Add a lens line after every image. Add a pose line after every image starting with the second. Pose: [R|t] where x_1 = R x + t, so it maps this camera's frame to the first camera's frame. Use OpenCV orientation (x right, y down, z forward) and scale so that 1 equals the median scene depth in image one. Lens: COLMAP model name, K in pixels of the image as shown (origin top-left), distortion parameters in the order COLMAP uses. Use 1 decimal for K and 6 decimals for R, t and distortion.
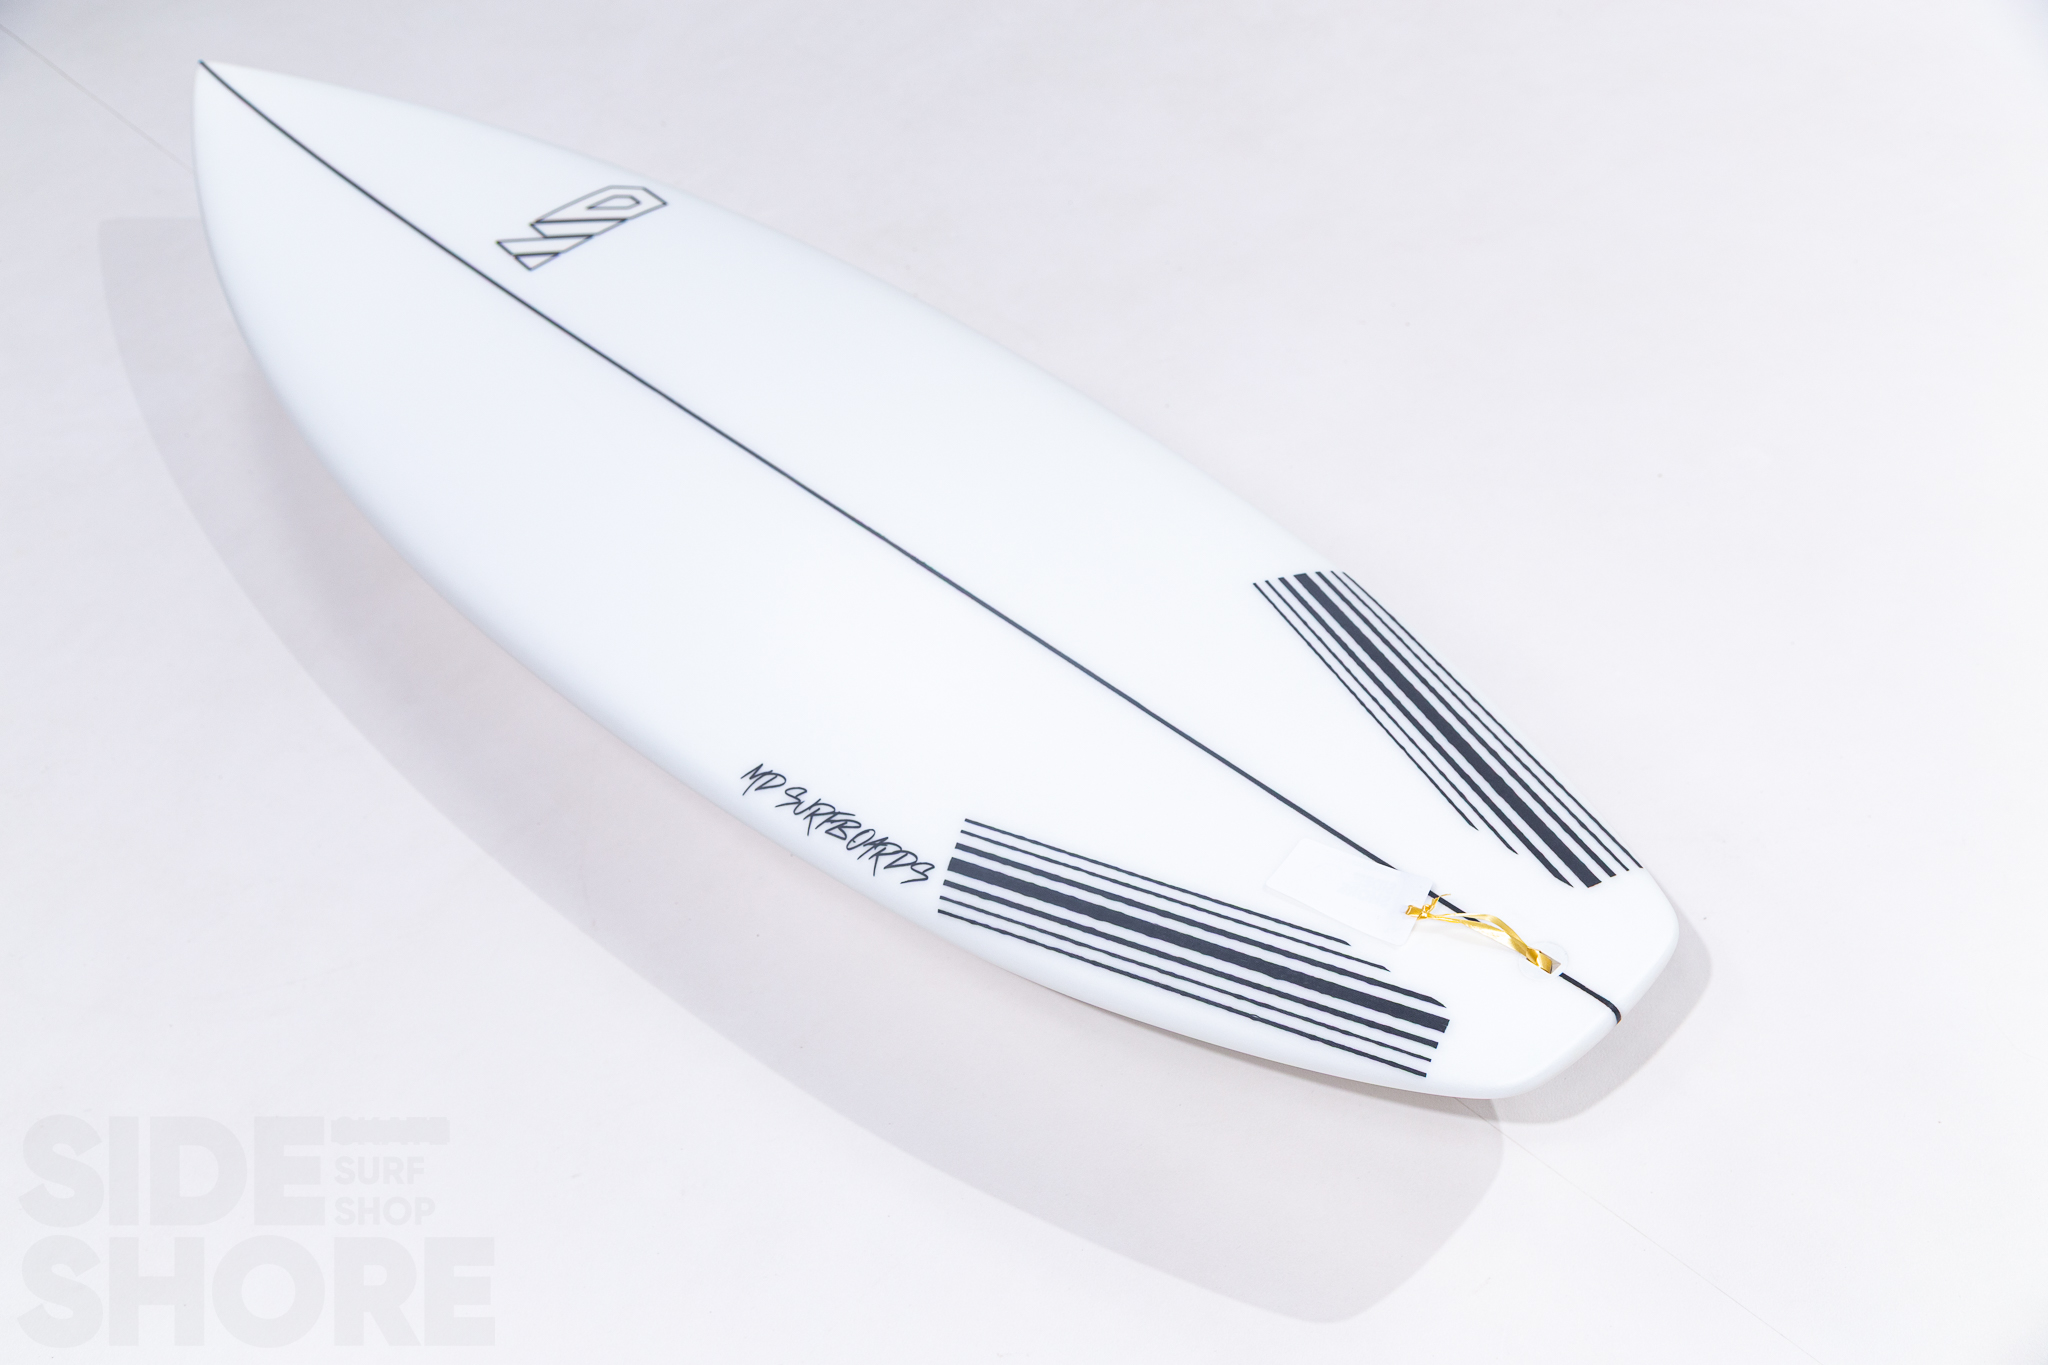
lens RADIAL K [[2082.1, 0, 1024.0], [0, 2082.1, 682.5], [0, 0, 1]] dist [0.008983, -0.026777]
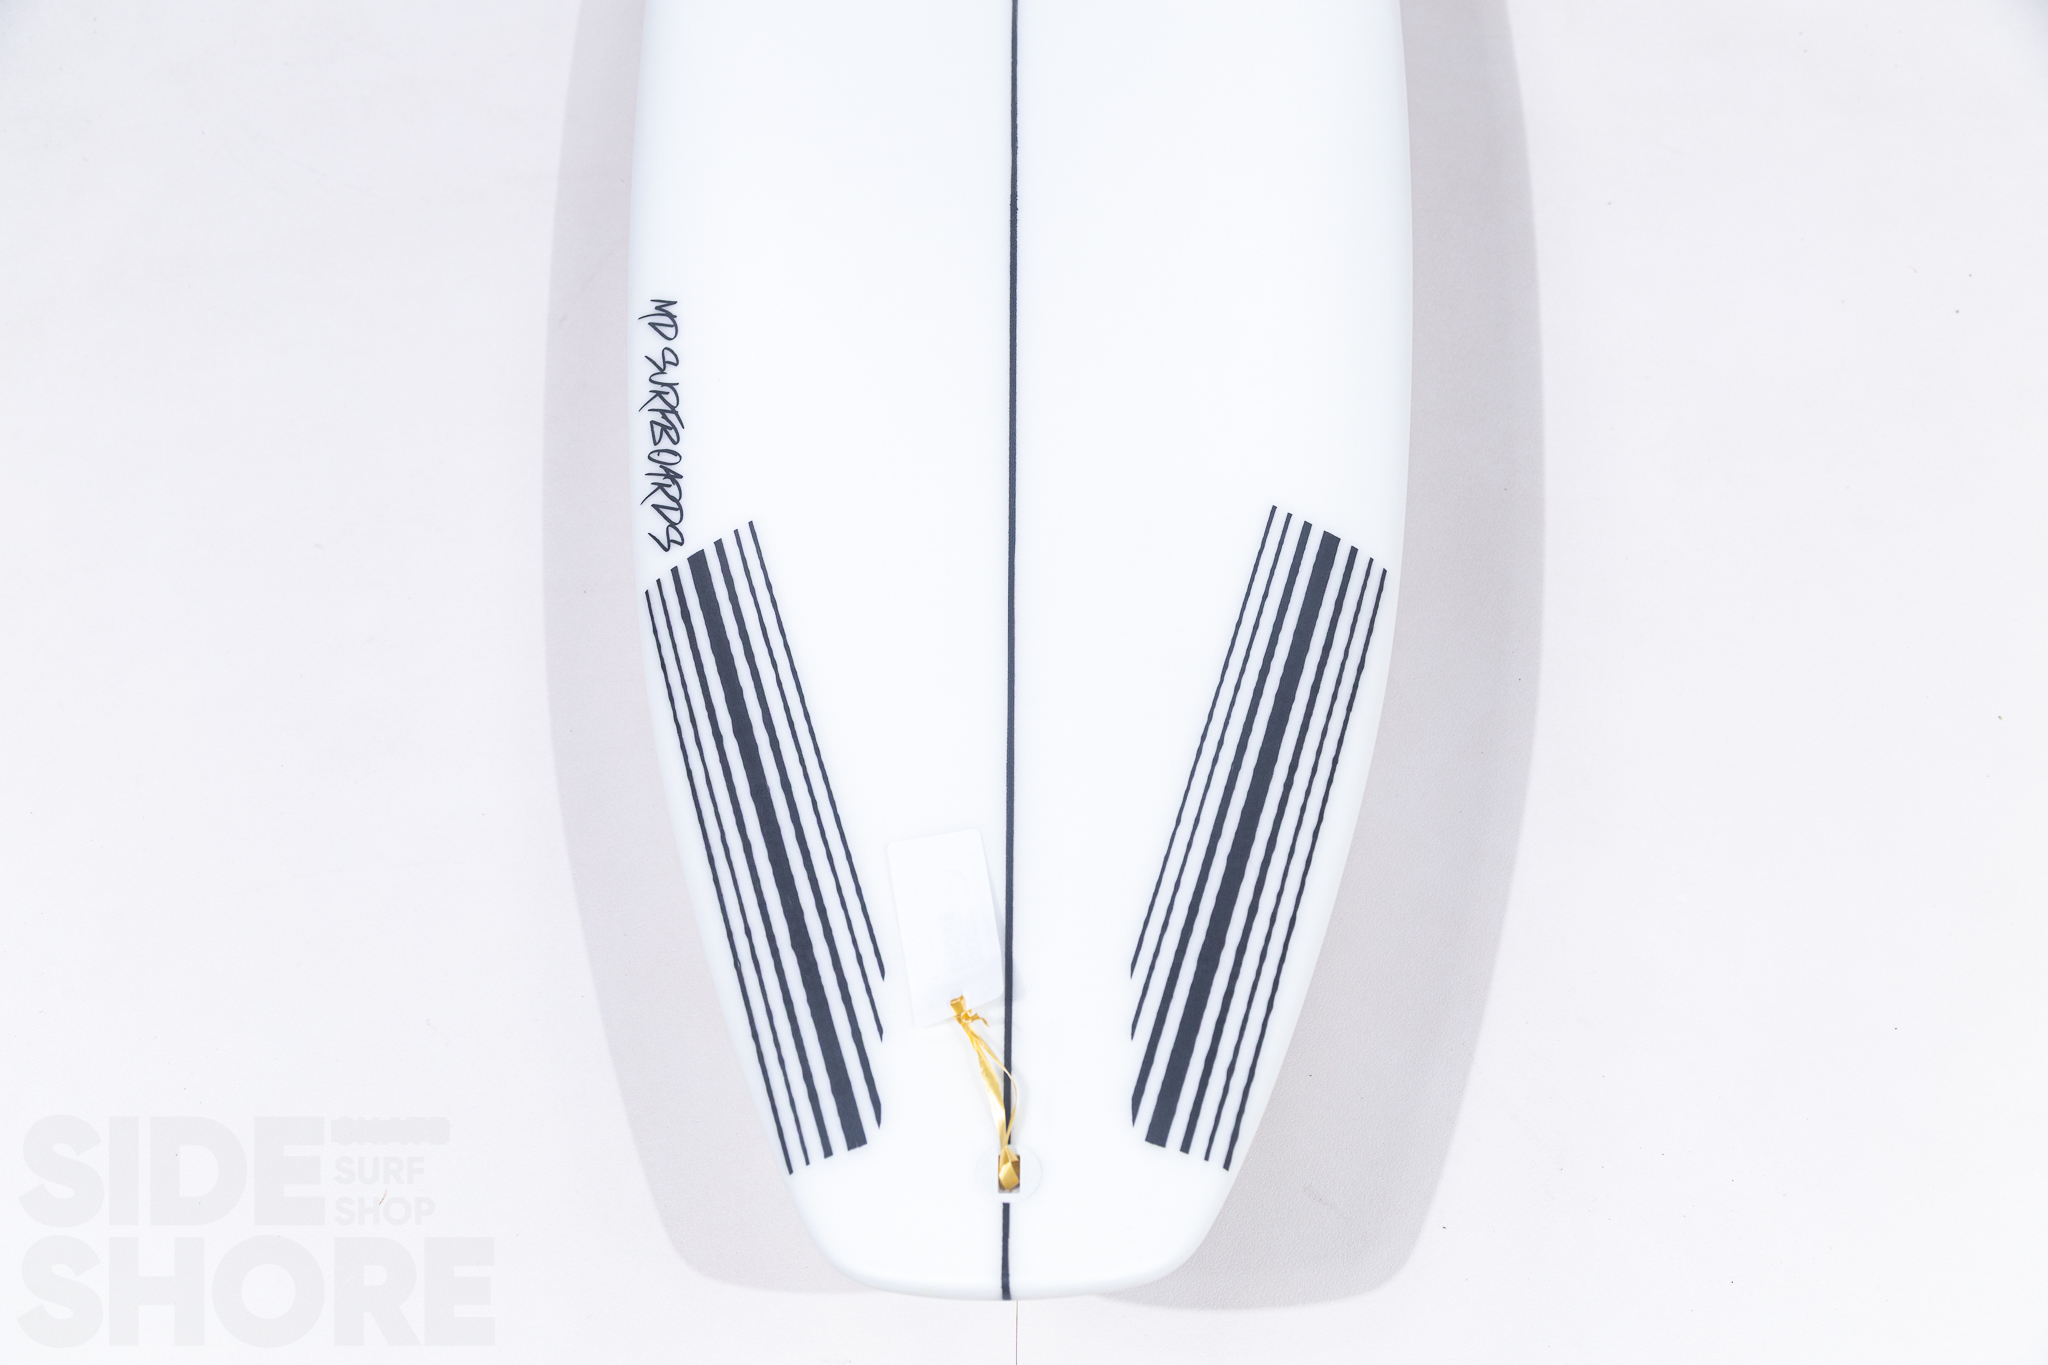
lens RADIAL K [[2171.8, 0, 1024.0], [0, 2171.8, 682.5], [0, 0, 1]] dist [0.056099, -0.000294]
pose [[0.731536, 0.644447, -0.222584, 0.269411], [-0.536130, 0.745406, 0.396149, -0.270313], [0.421212, -0.170463, 0.890799, 0.281537]]
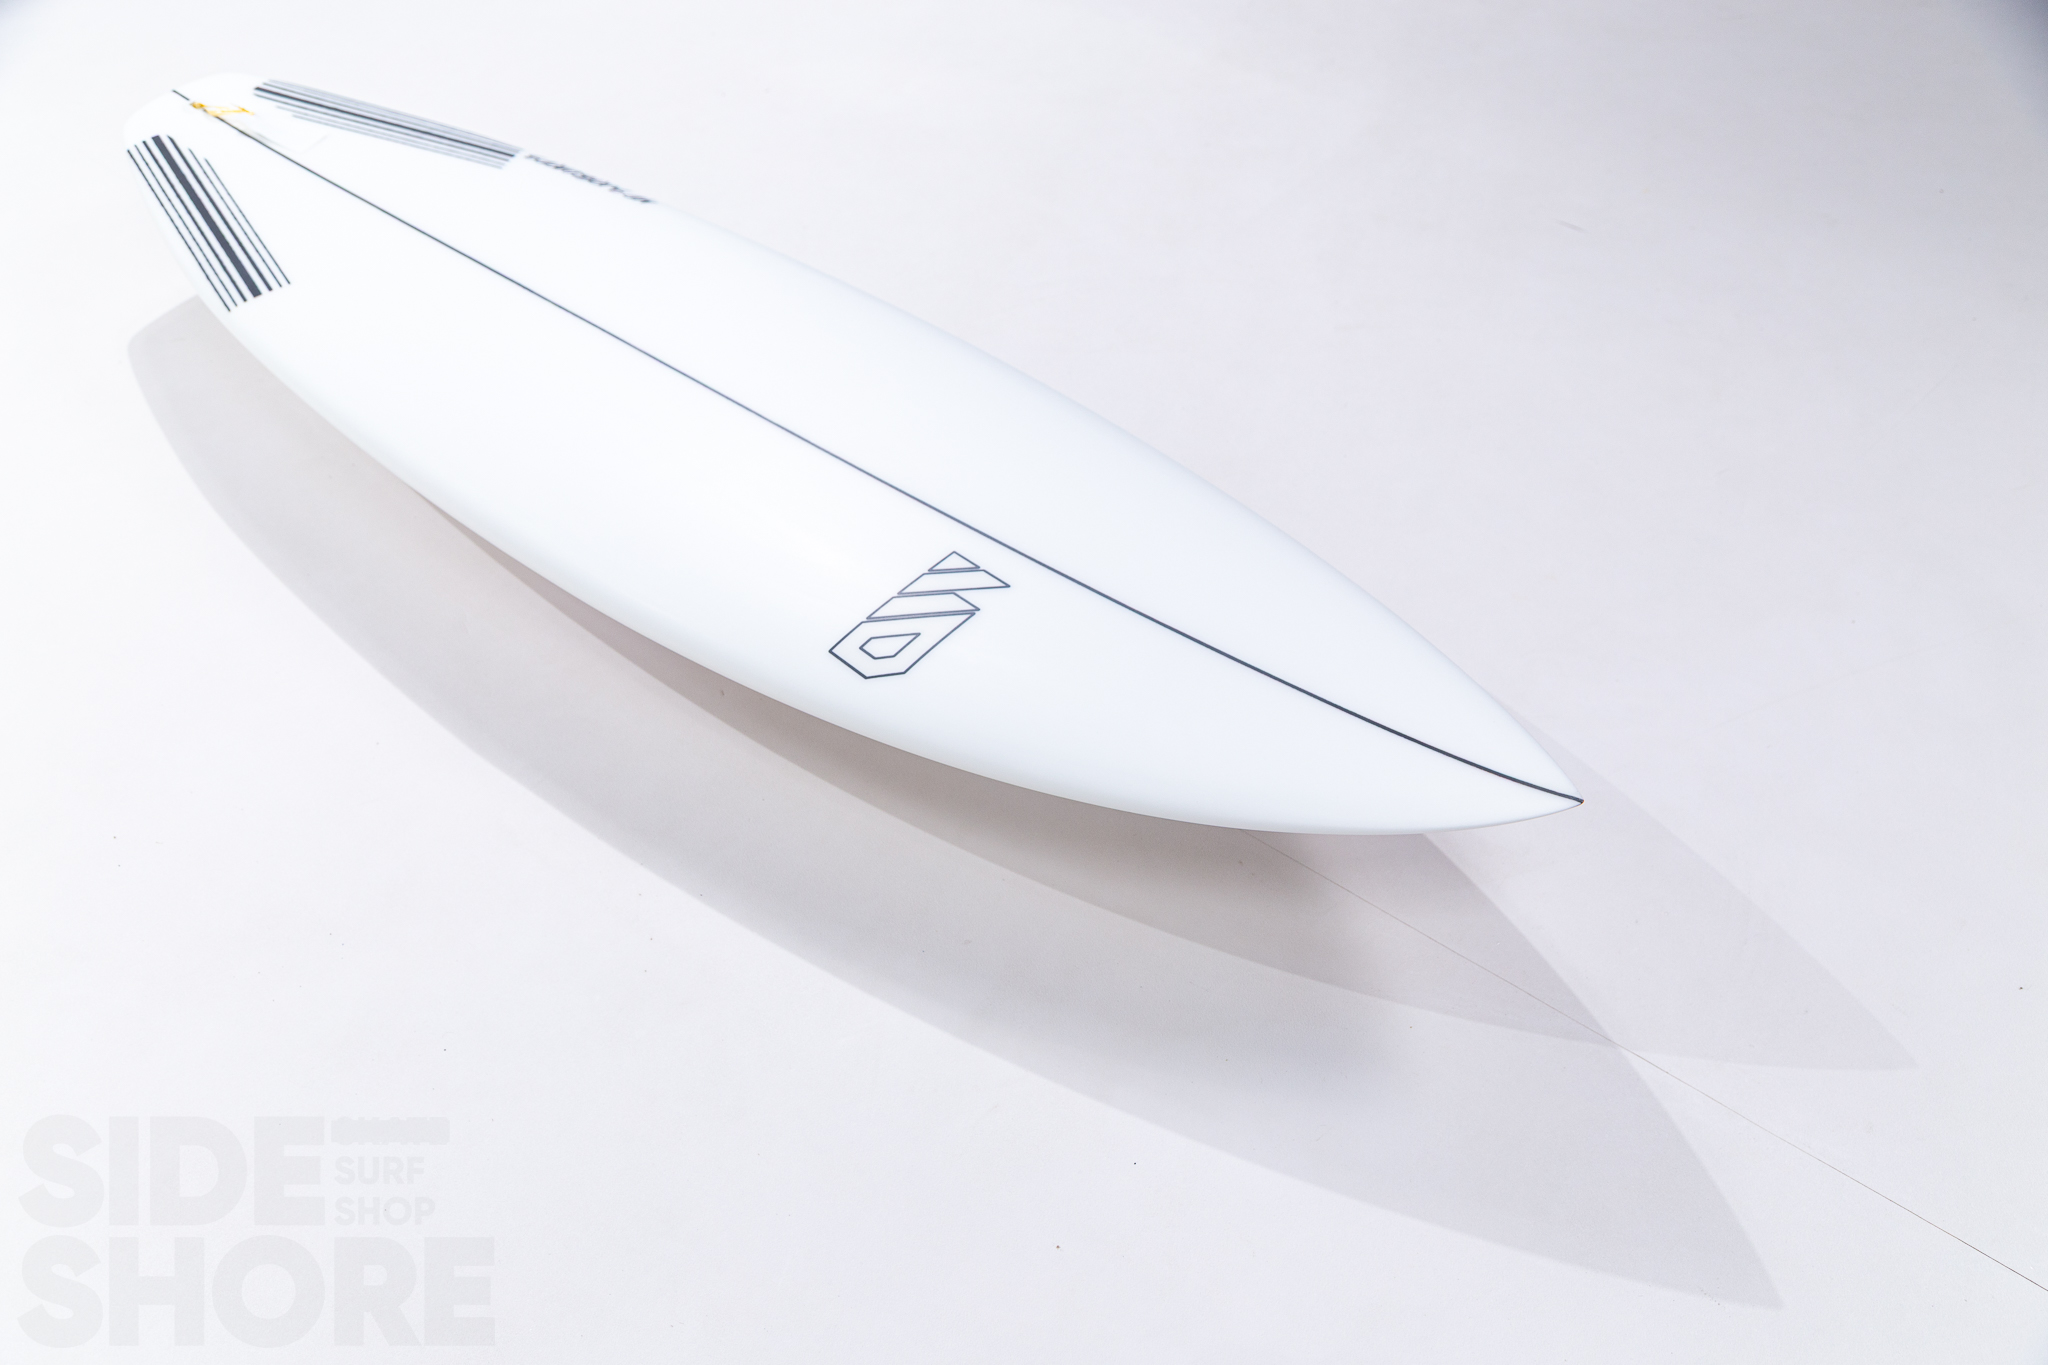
lens RADIAL K [[1884.6, 0, 1024.0], [0, 1884.6, 682.5], [0, 0, 1]] dist [0.009544, 0.000170]
pose [[-0.970053, 0.237012, 0.053121, -0.405240], [0.035867, -0.076529, 0.996422, -1.418112], [0.240229, 0.968488, 0.065736, 1.367566]]
